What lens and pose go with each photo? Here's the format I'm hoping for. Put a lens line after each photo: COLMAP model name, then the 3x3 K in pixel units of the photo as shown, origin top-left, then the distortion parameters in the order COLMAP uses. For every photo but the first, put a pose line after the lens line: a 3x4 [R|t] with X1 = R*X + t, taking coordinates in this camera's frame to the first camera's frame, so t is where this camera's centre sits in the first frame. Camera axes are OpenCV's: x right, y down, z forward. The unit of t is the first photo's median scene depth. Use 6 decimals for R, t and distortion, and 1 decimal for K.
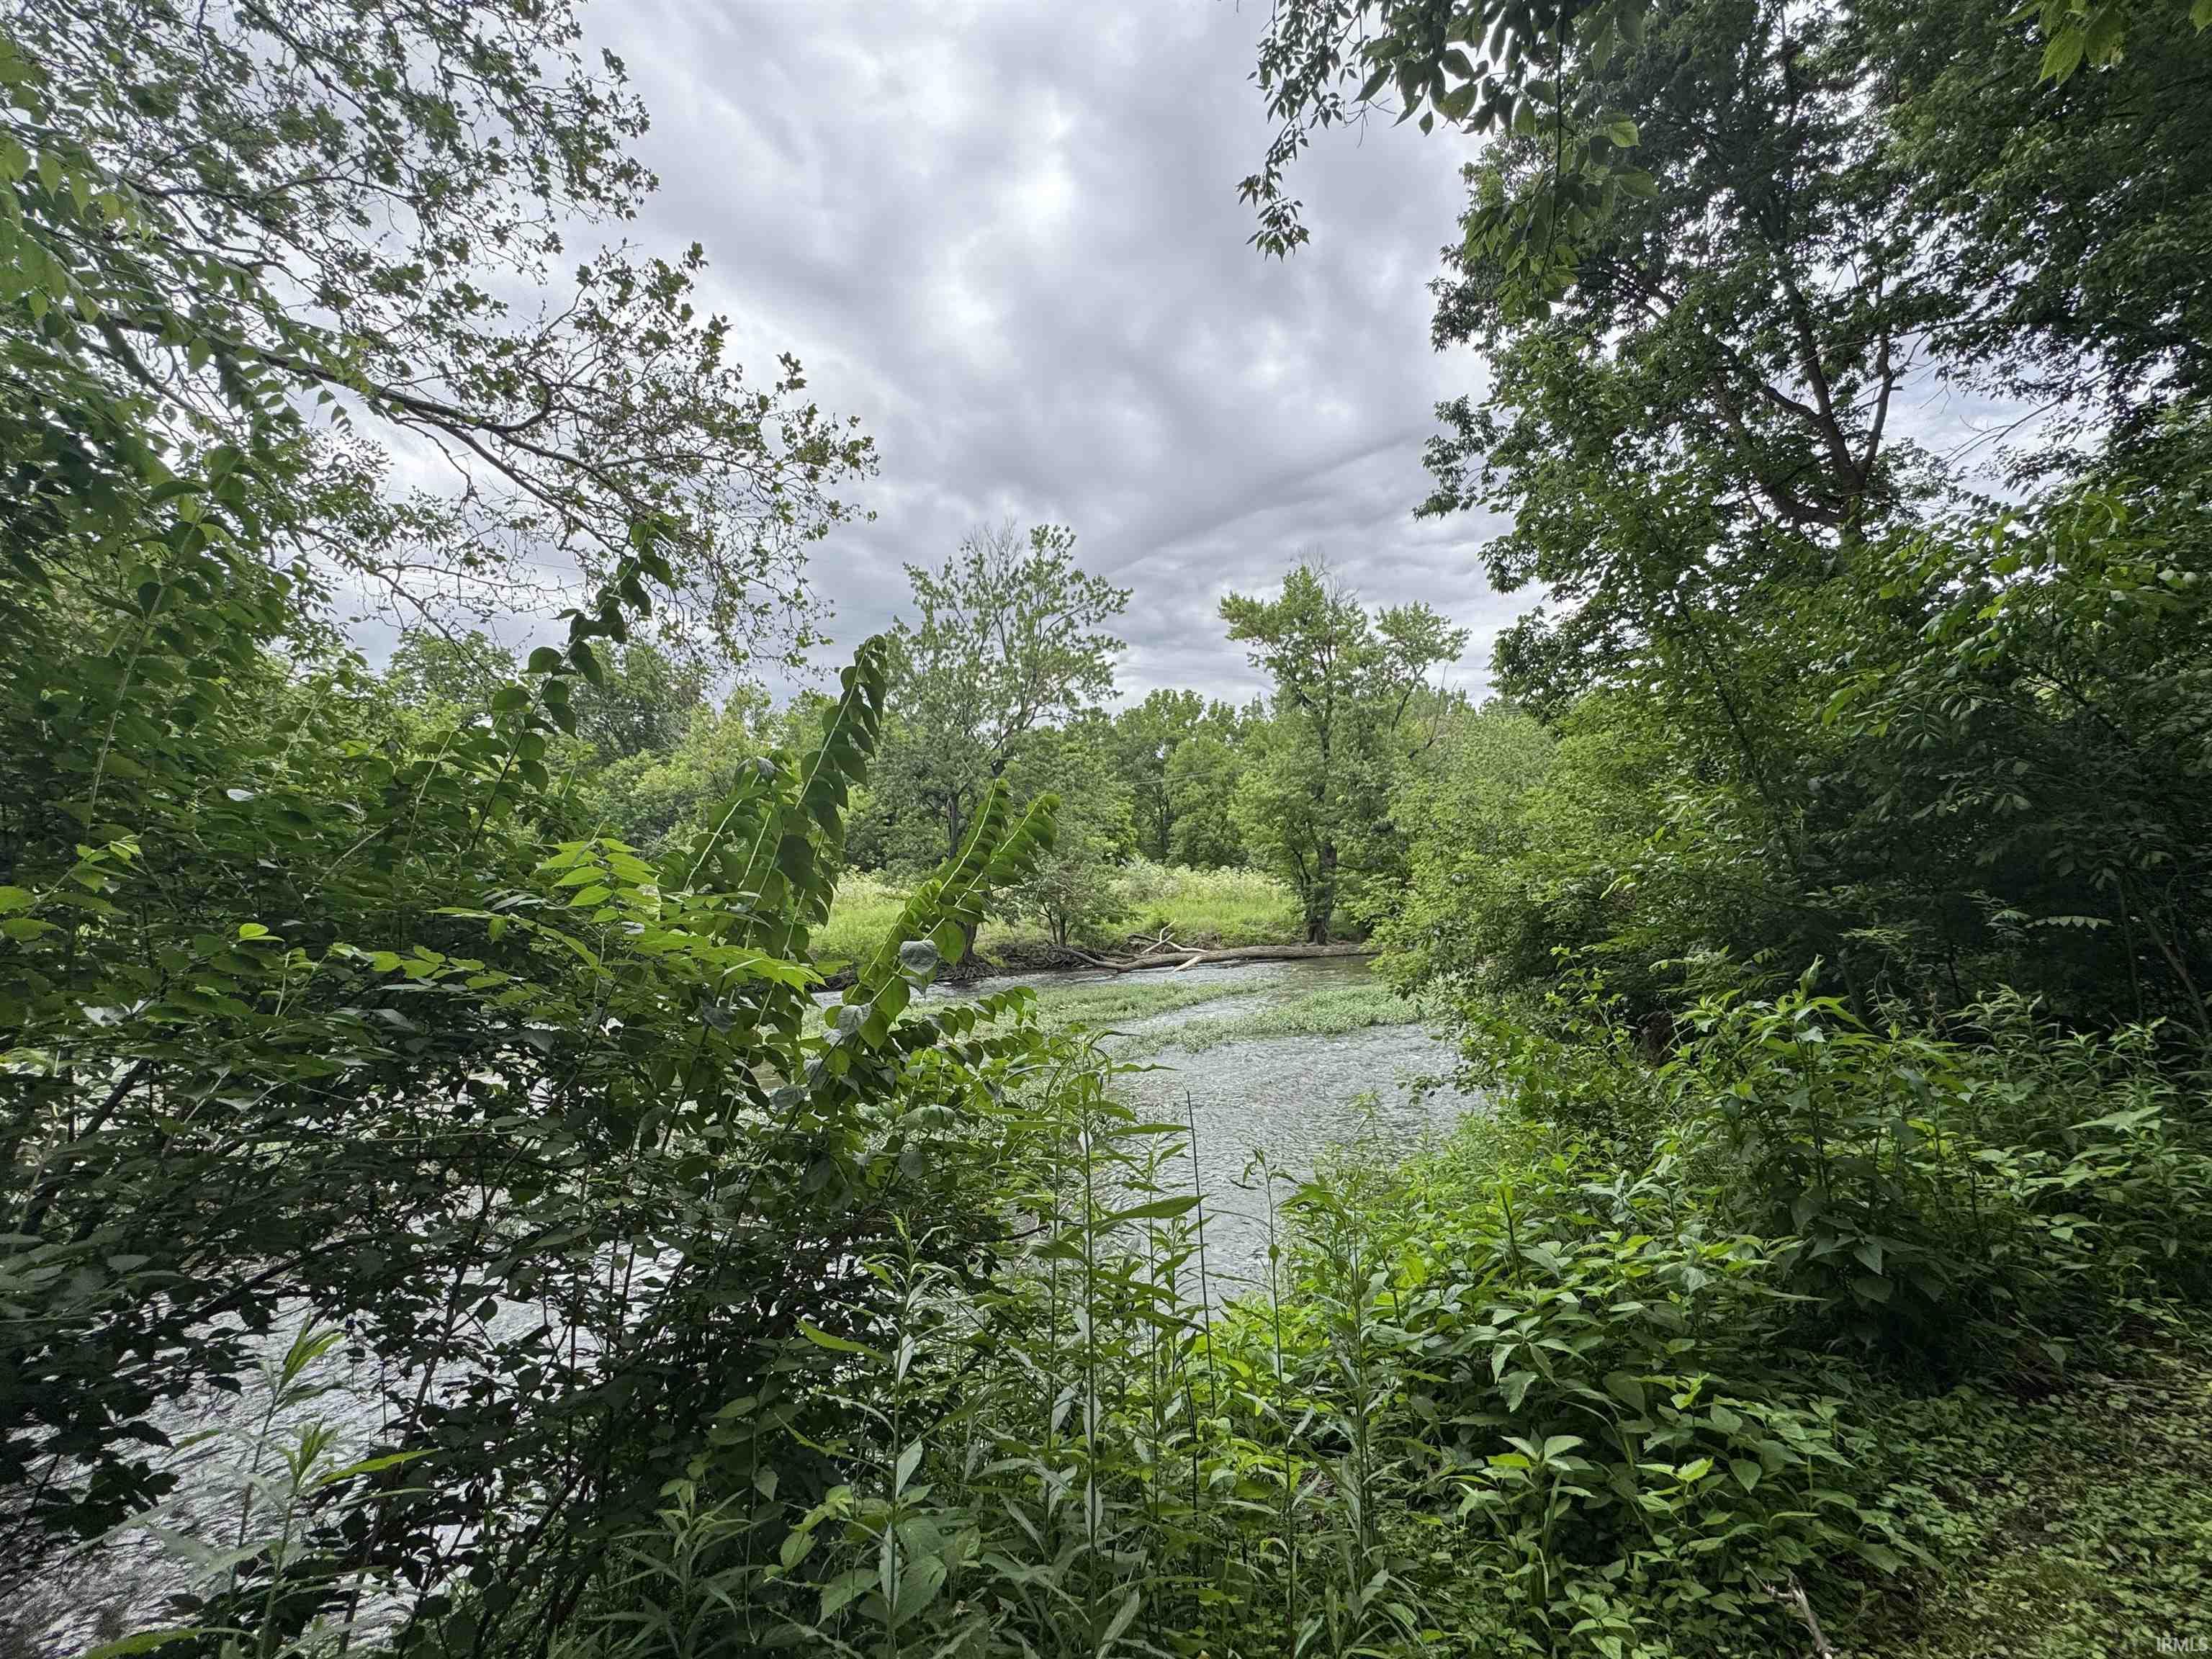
lens RADIAL K [[889.7, 0, 1100.2], [0, 889.7, 829.9], [0, 0, 1]] dist [0.001723, 0.000283]
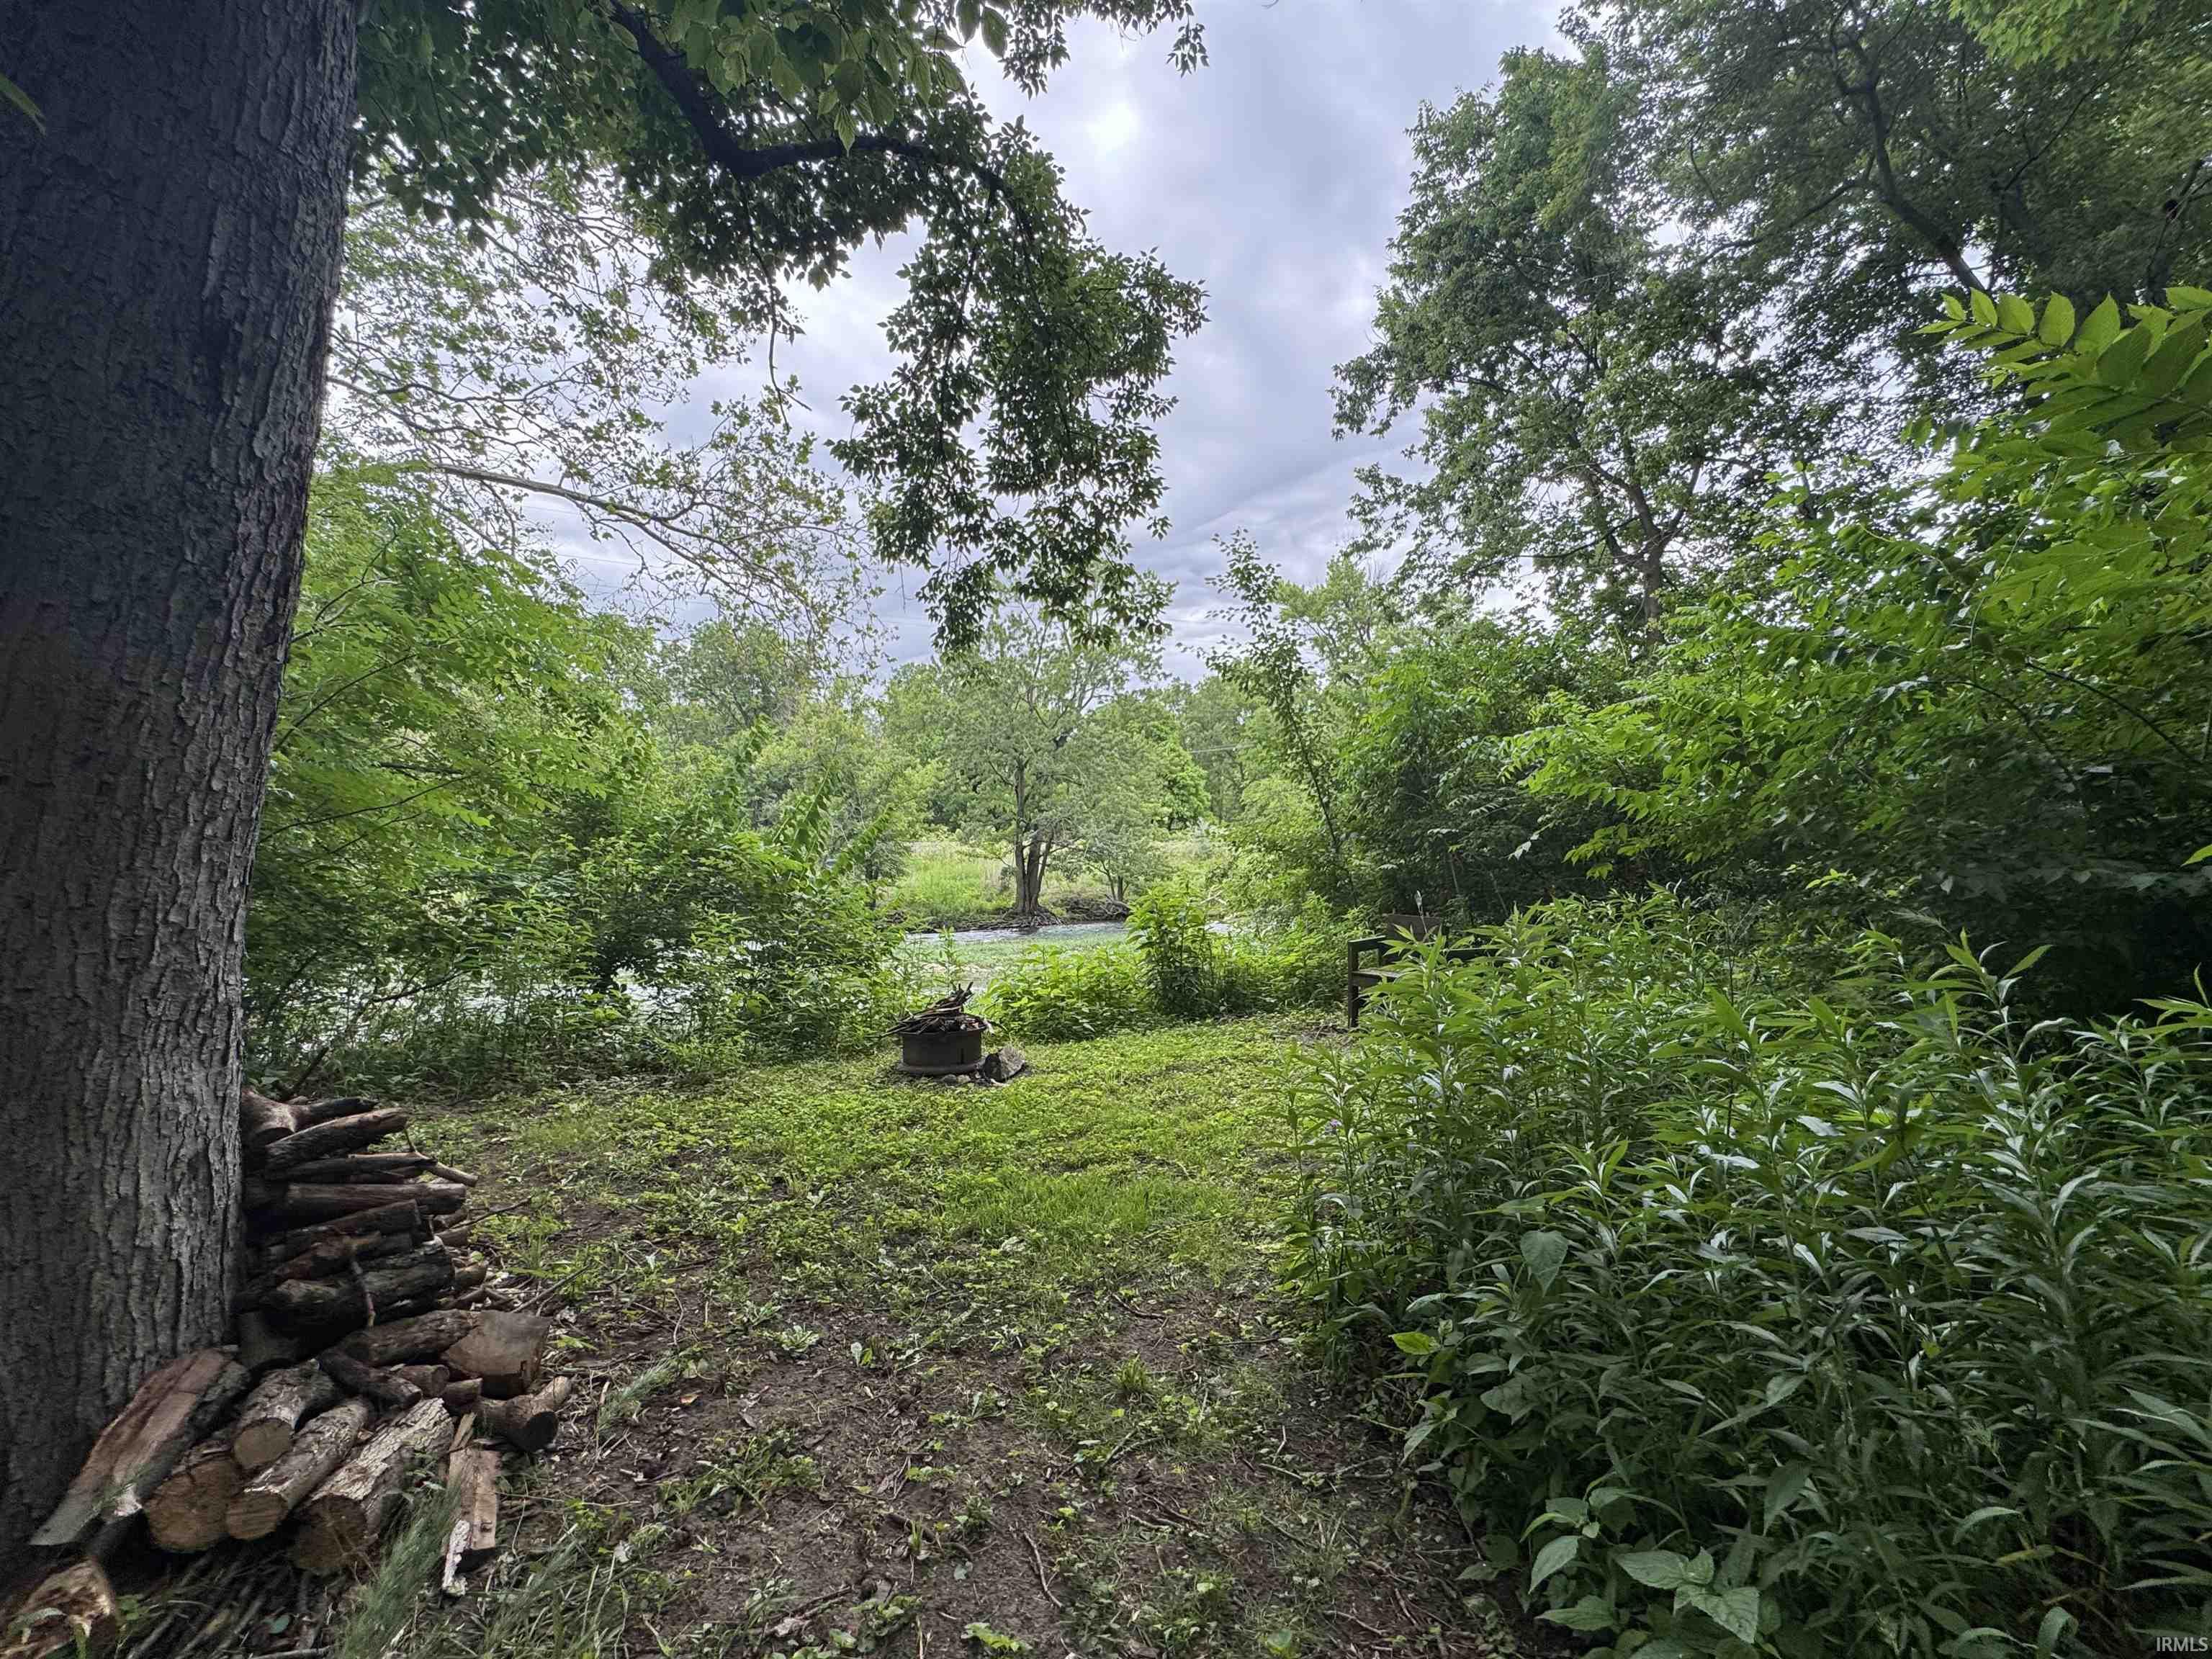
lens RADIAL K [[889.7, 0, 1111.1], [0, 889.7, 830.2], [0, 0, 1]] dist [0.001723, 0.000283]
pose [[0.994801, 0.009354, -0.101410, 0.160051], [-0.004908, 0.999019, 0.044005, -0.018587], [0.101722, -0.043278, 0.993871, -0.305886]]
